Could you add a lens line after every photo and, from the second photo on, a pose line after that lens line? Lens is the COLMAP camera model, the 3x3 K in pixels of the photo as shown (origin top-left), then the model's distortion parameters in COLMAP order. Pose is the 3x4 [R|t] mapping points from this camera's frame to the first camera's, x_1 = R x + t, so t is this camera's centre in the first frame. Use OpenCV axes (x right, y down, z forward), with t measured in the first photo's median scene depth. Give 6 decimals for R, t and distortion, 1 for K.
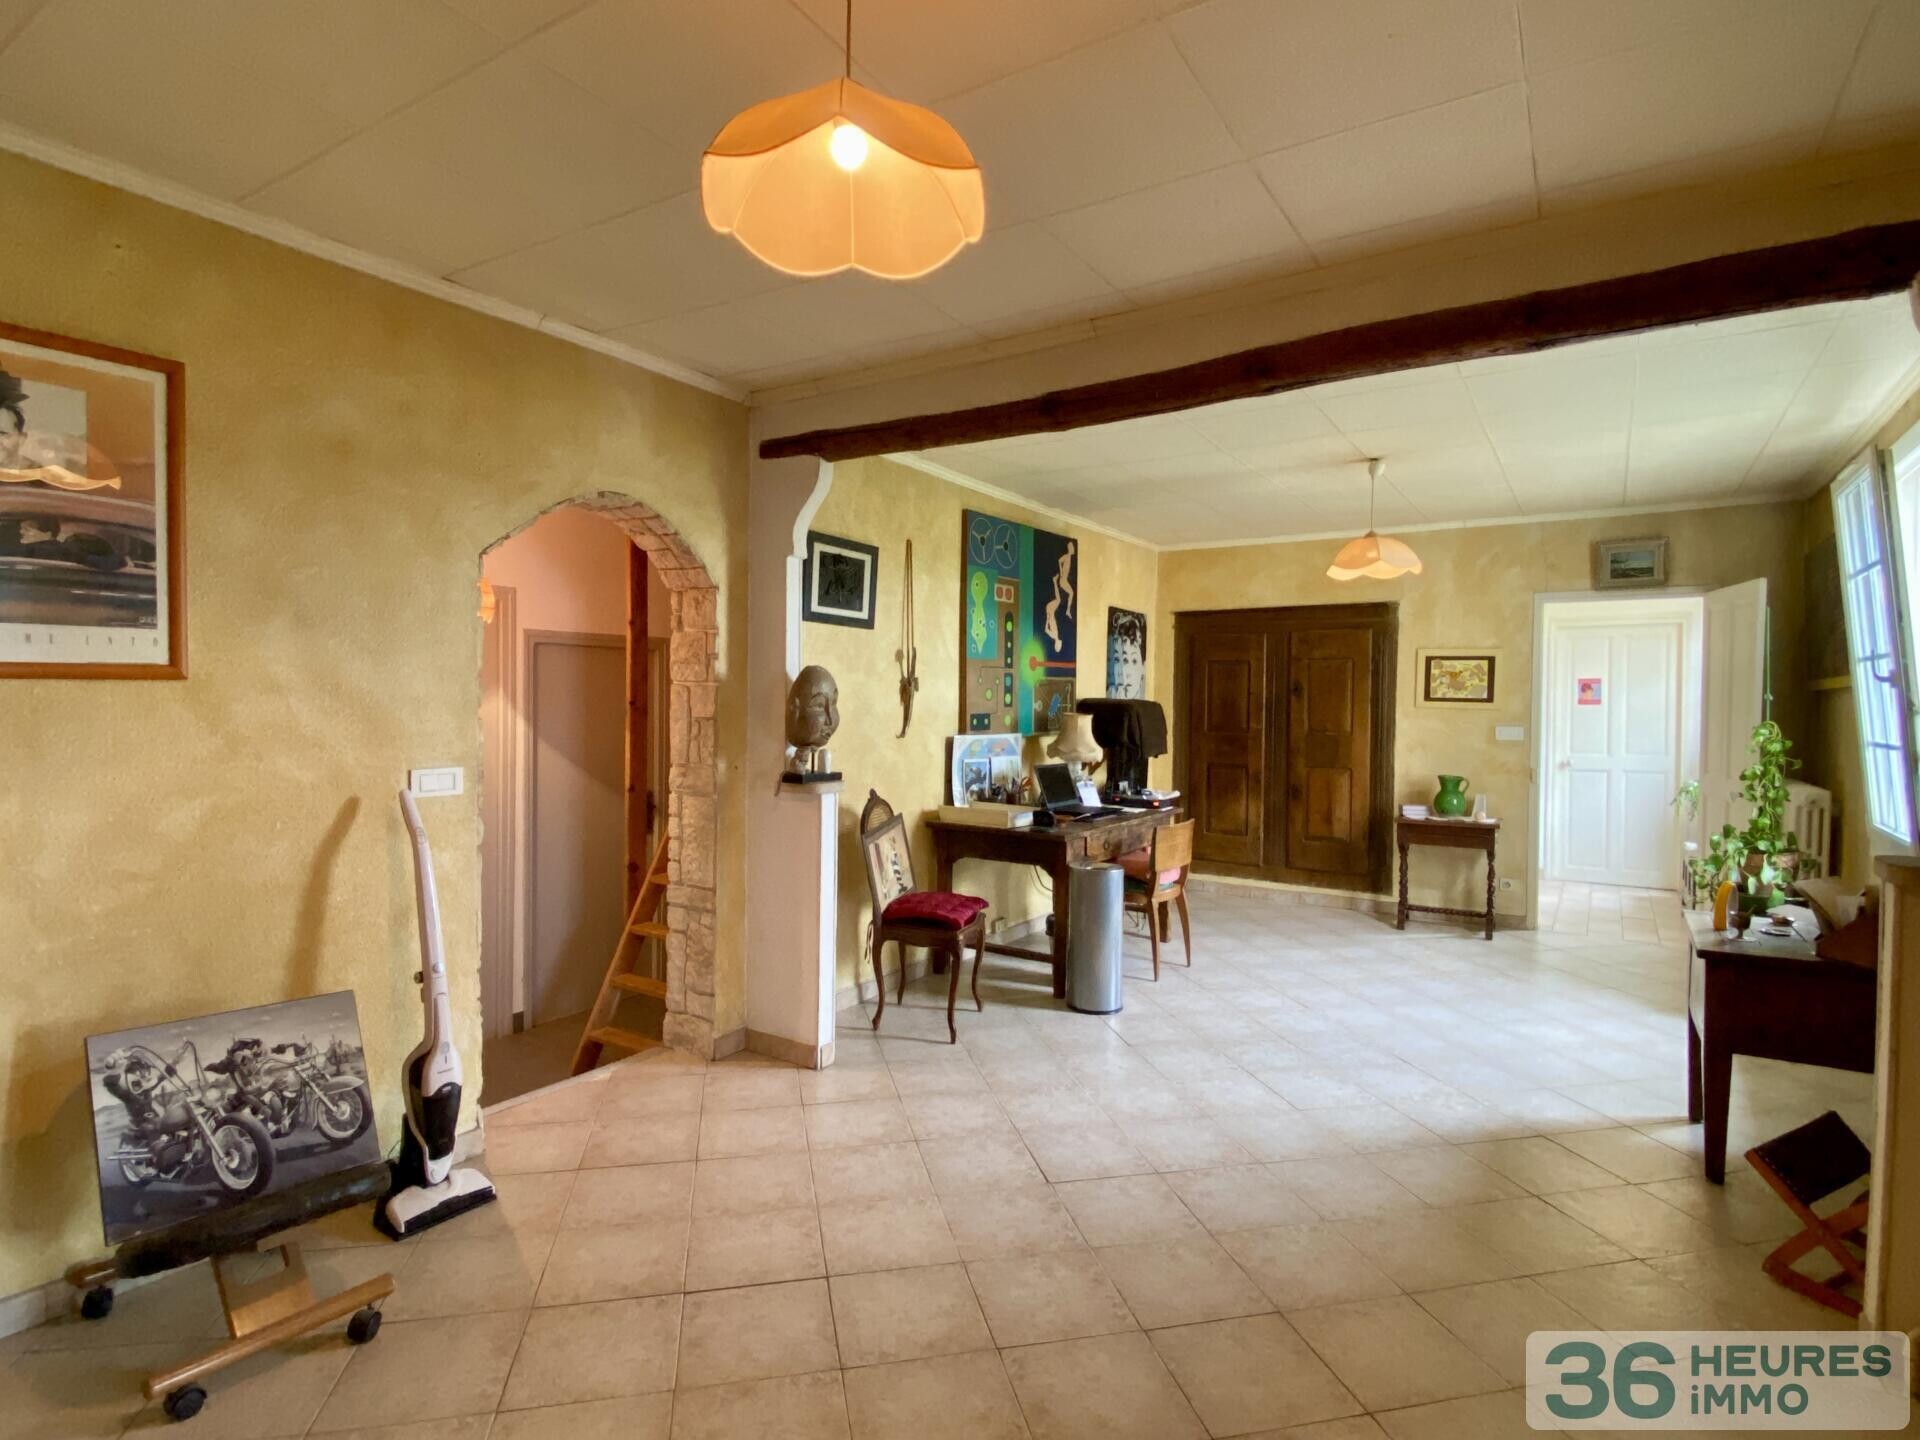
lens RADIAL K [[982.1, 0, 951.8], [0, 982.1, 712.4], [0, 0, 1]] dist [0.017815, -0.001171]
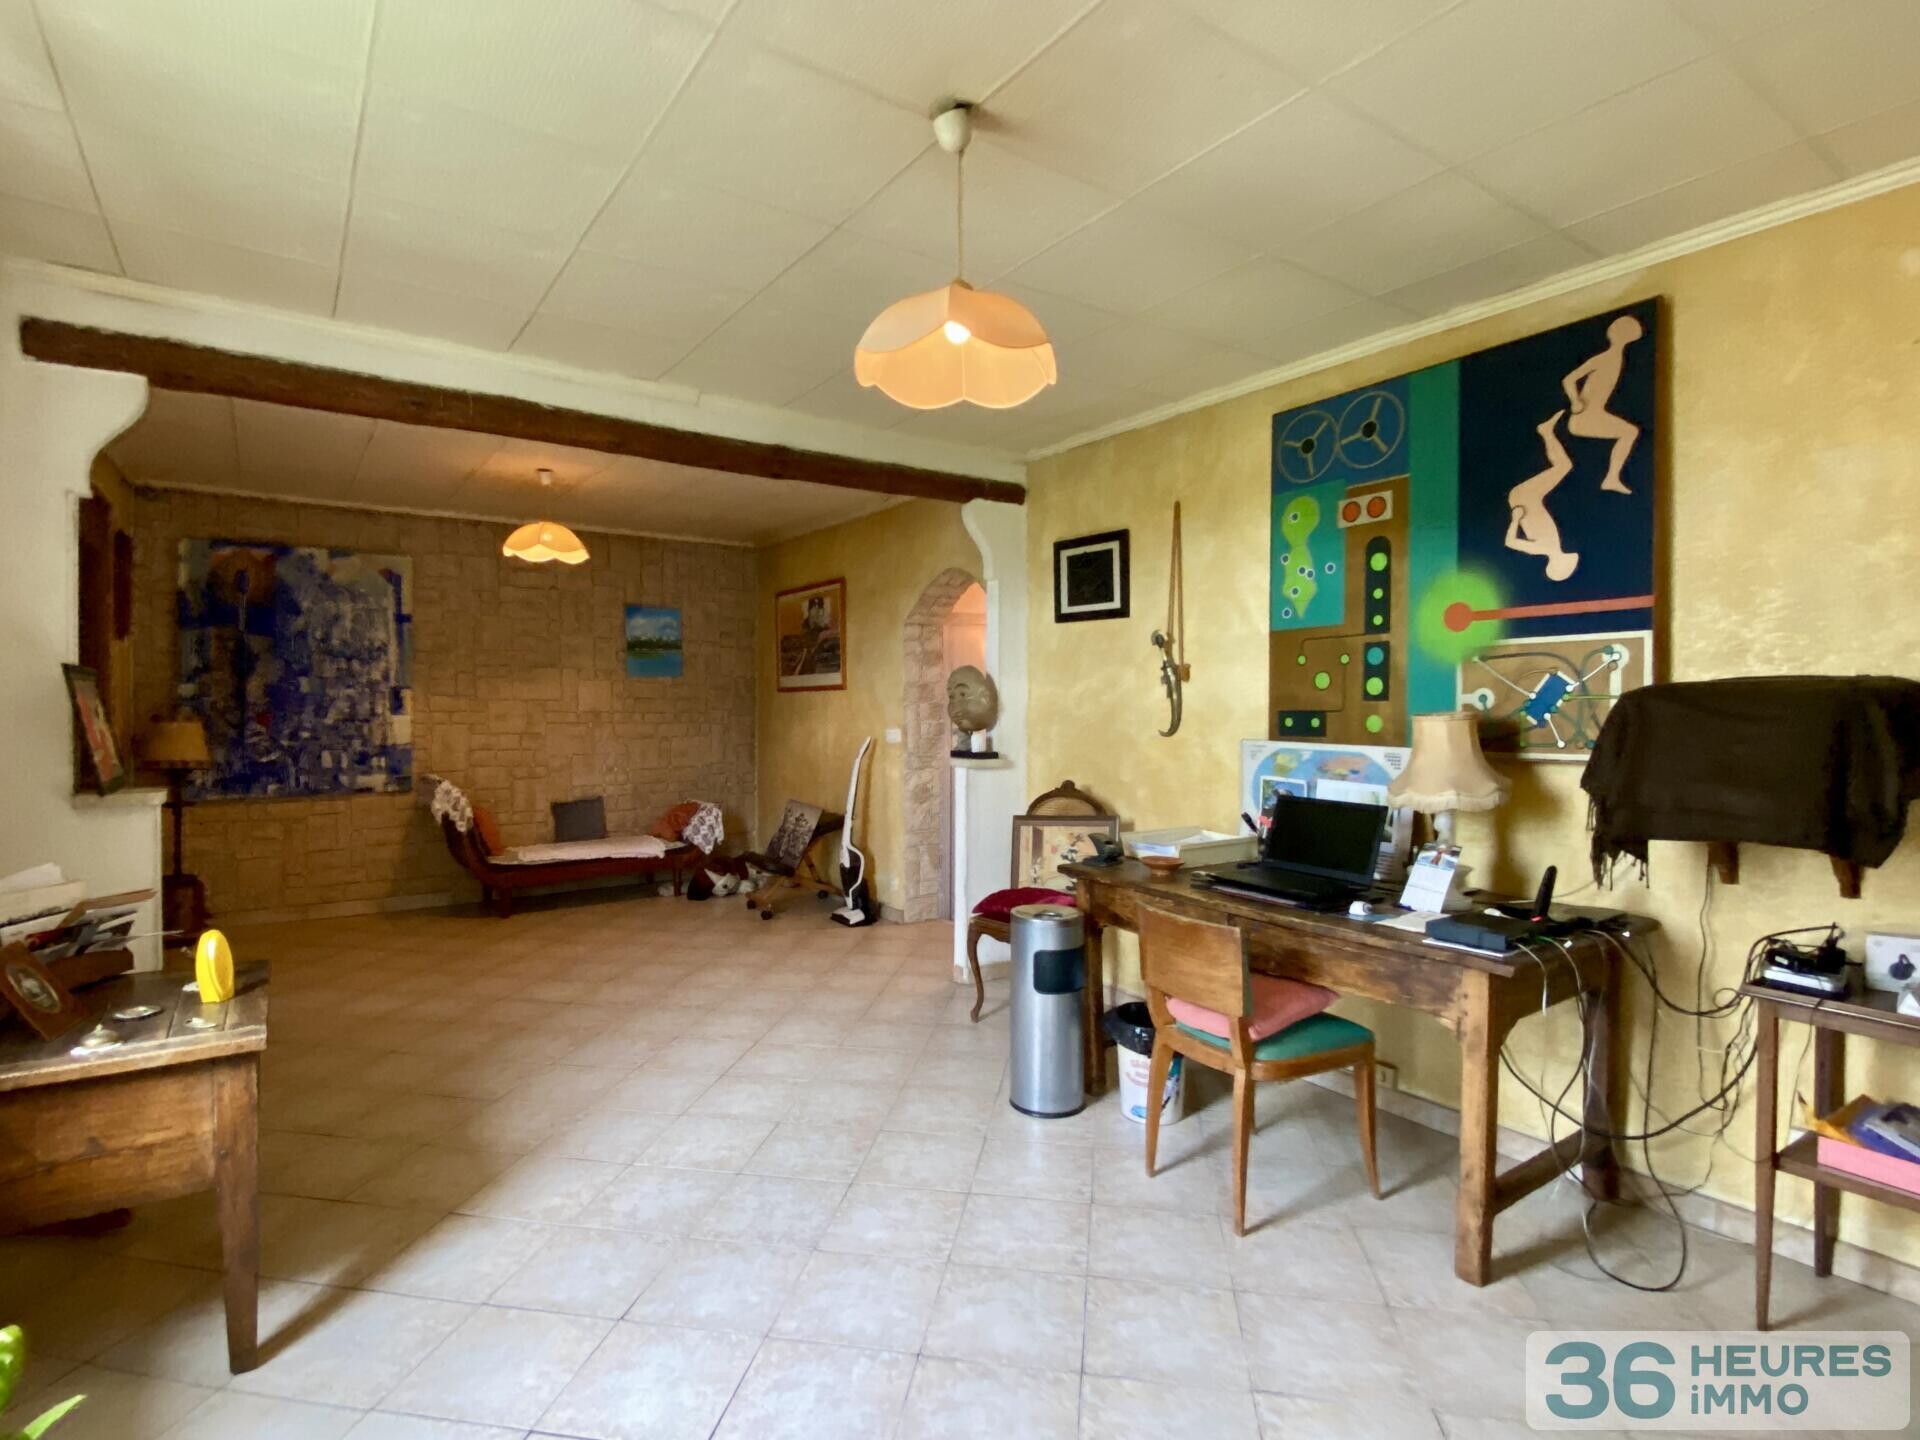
lens RADIAL K [[982.1, 0, 952.4], [0, 982.1, 720.3], [0, 0, 1]] dist [0.017815, -0.001171]
pose [[-0.383454, 0.006165, -0.923540, 0.731217], [-0.018404, 0.999728, 0.014315, 0.003097], [0.923377, 0.022486, -0.383236, 1.038393]]
